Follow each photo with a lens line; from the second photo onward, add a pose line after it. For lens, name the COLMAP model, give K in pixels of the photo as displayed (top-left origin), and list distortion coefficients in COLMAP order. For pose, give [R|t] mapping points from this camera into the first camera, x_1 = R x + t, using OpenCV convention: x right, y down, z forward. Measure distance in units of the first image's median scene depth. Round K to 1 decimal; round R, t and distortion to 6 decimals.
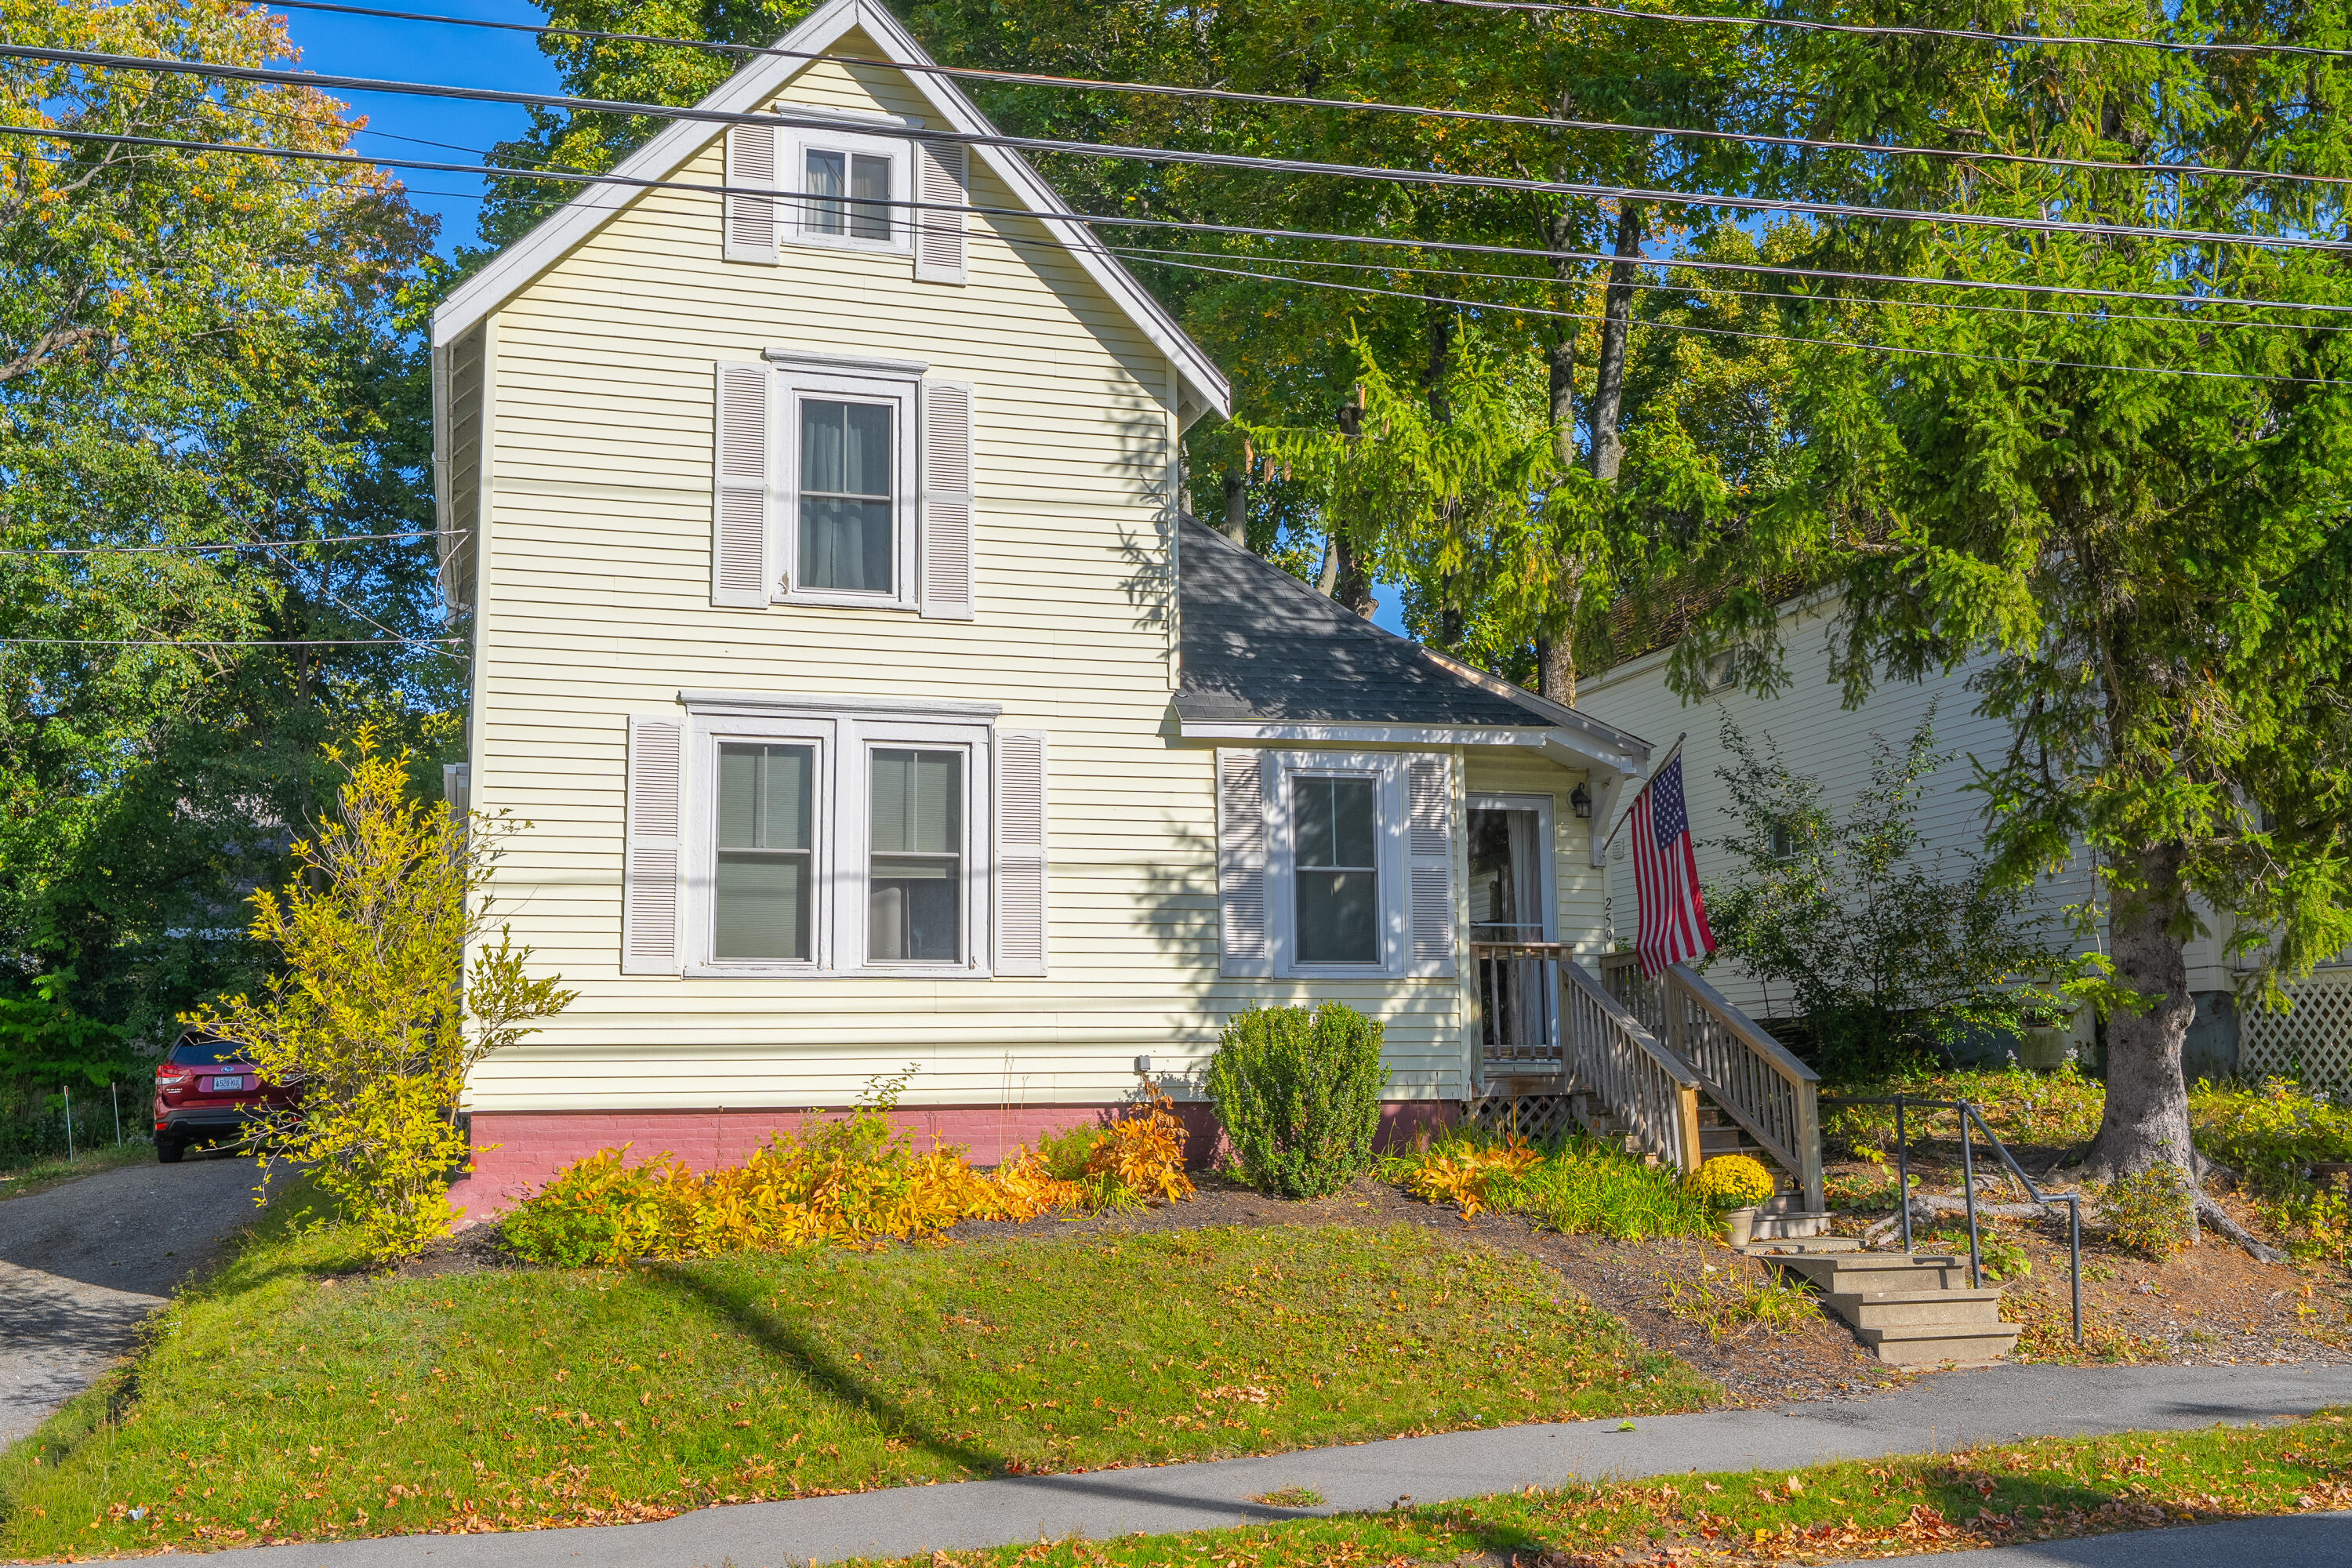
lens RADIAL K [[2445.7, 0, 1176.0], [0, 2445.7, 784.0], [0, 0, 1]] dist [-0.585075, 0.000298]
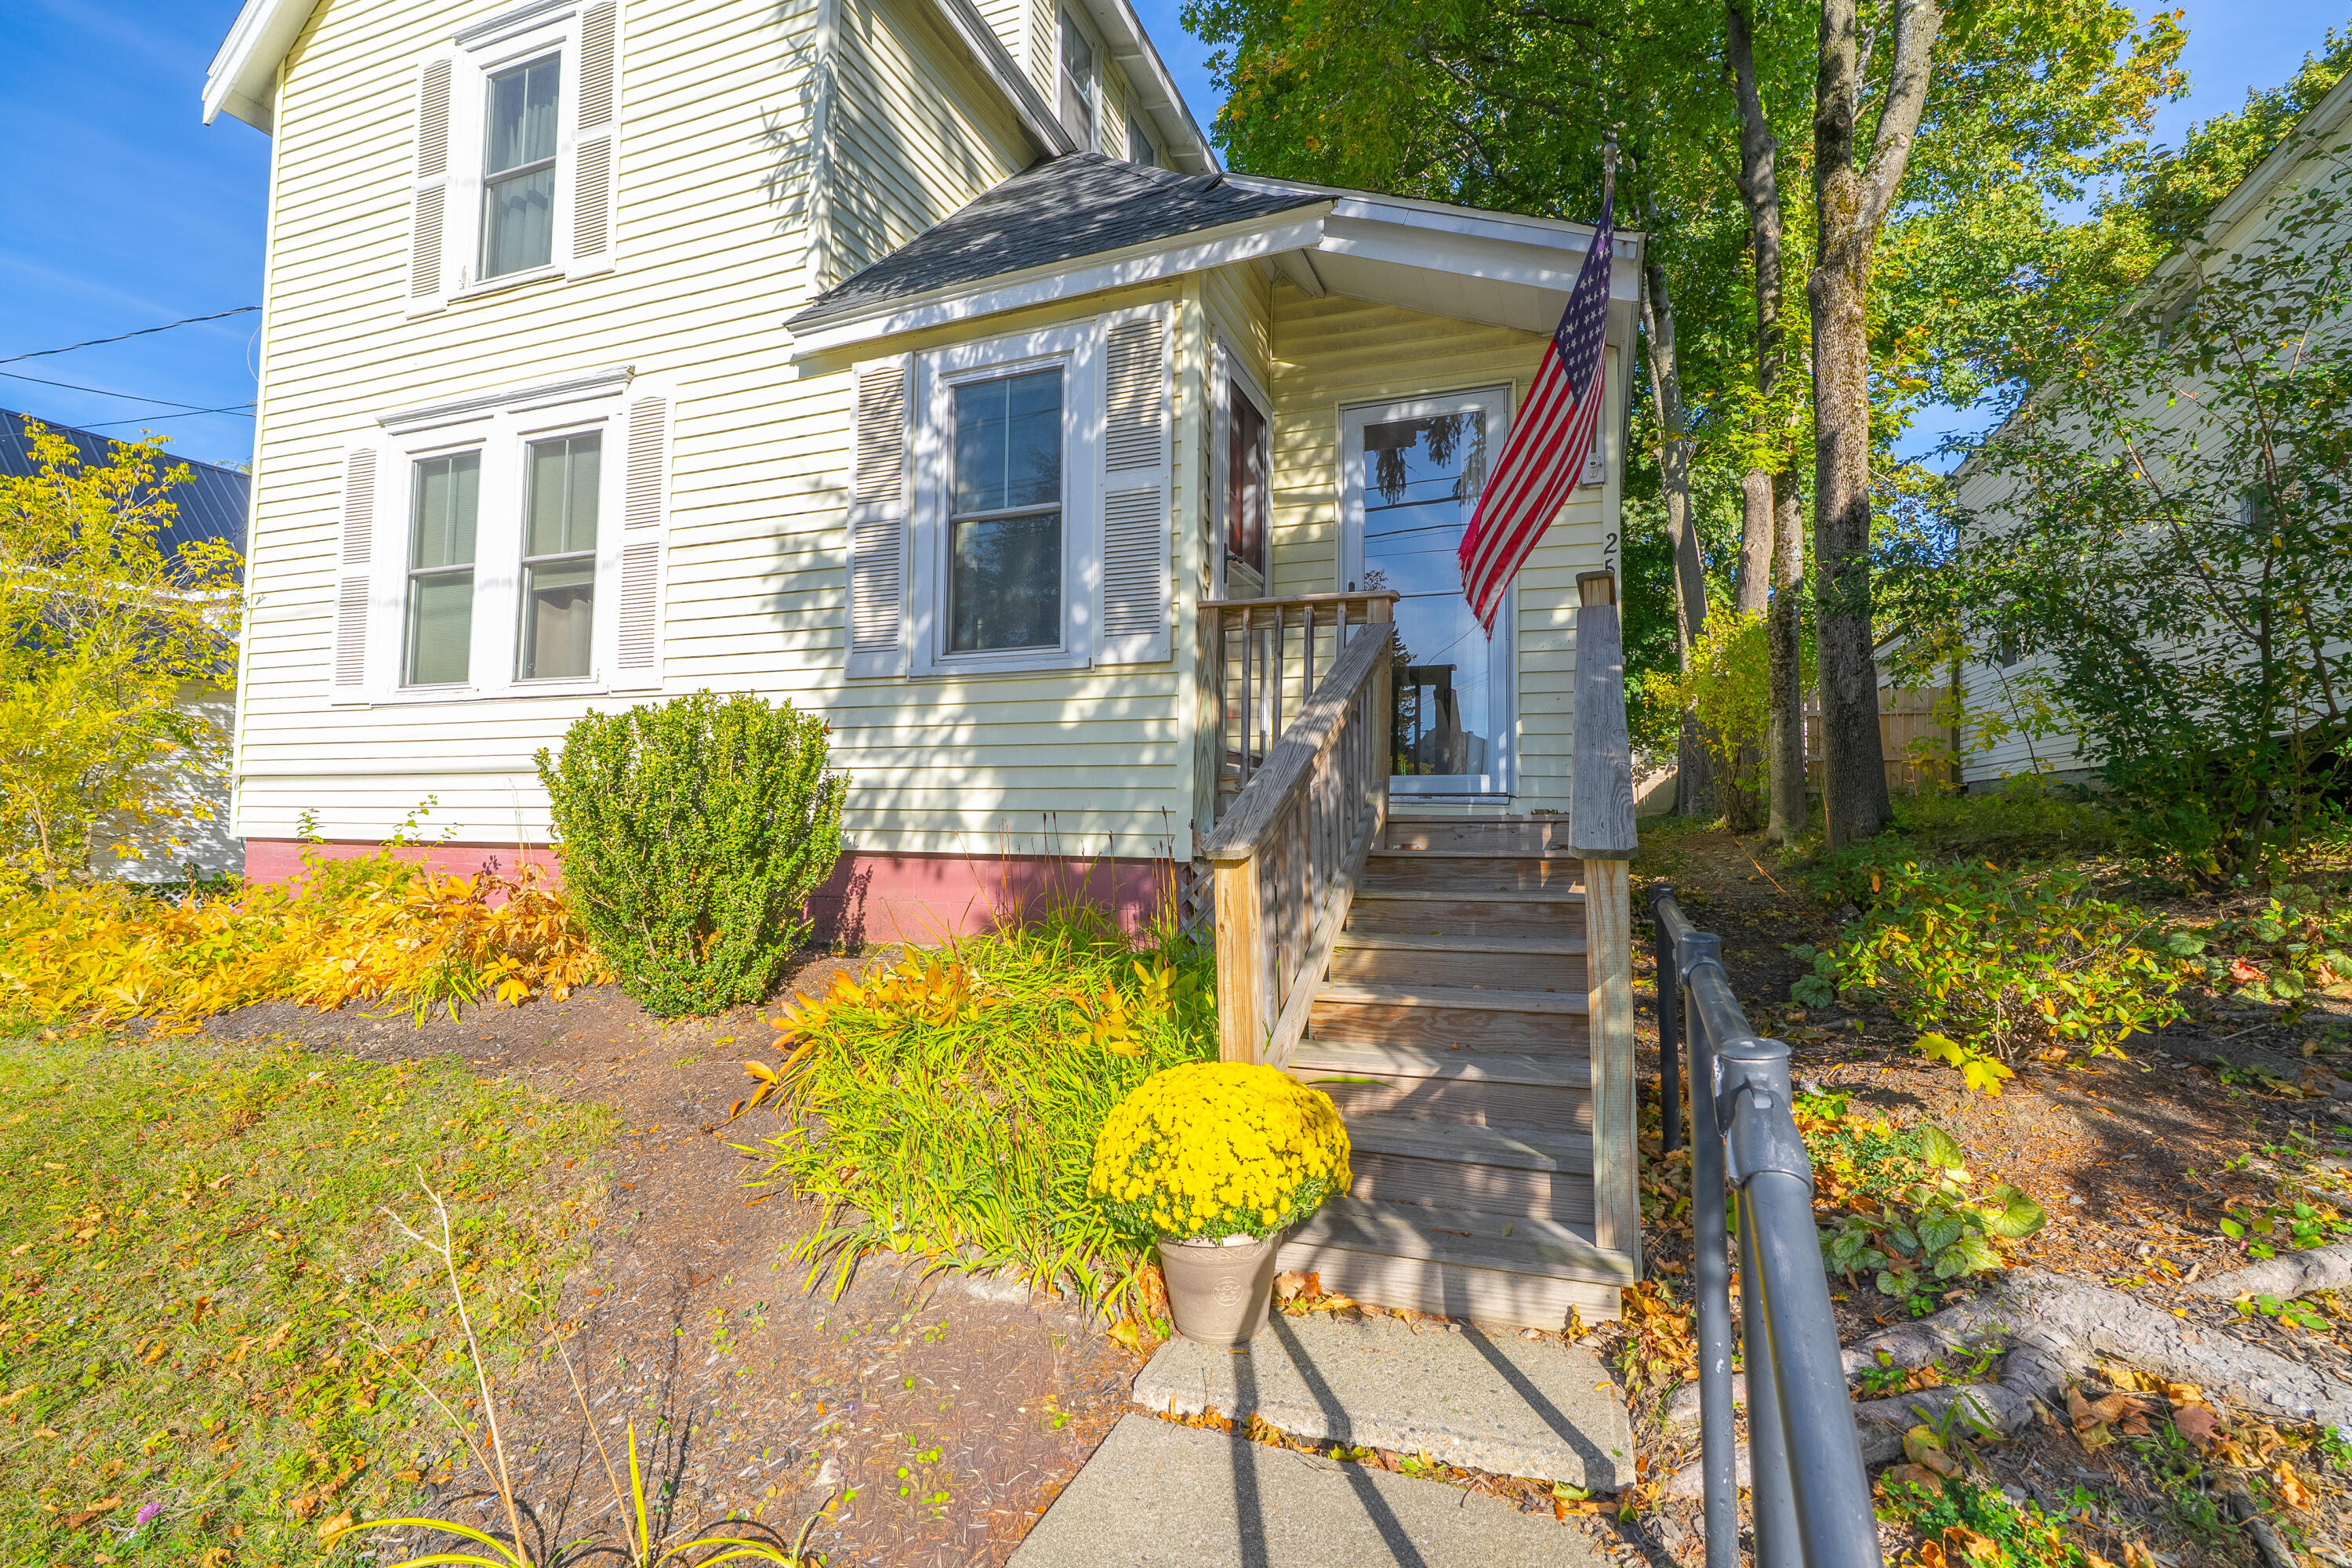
lens RADIAL K [[1060.0, 0, 1185.6], [0, 1060.0, 777.3], [0, 0, 1]] dist [-0.002145, 0.000958]
pose [[0.774825, -0.011423, -0.632072, 0.294879], [0.064073, 0.996107, 0.060542, 0.096578], [0.628920, -0.087409, 0.772541, 0.806609]]
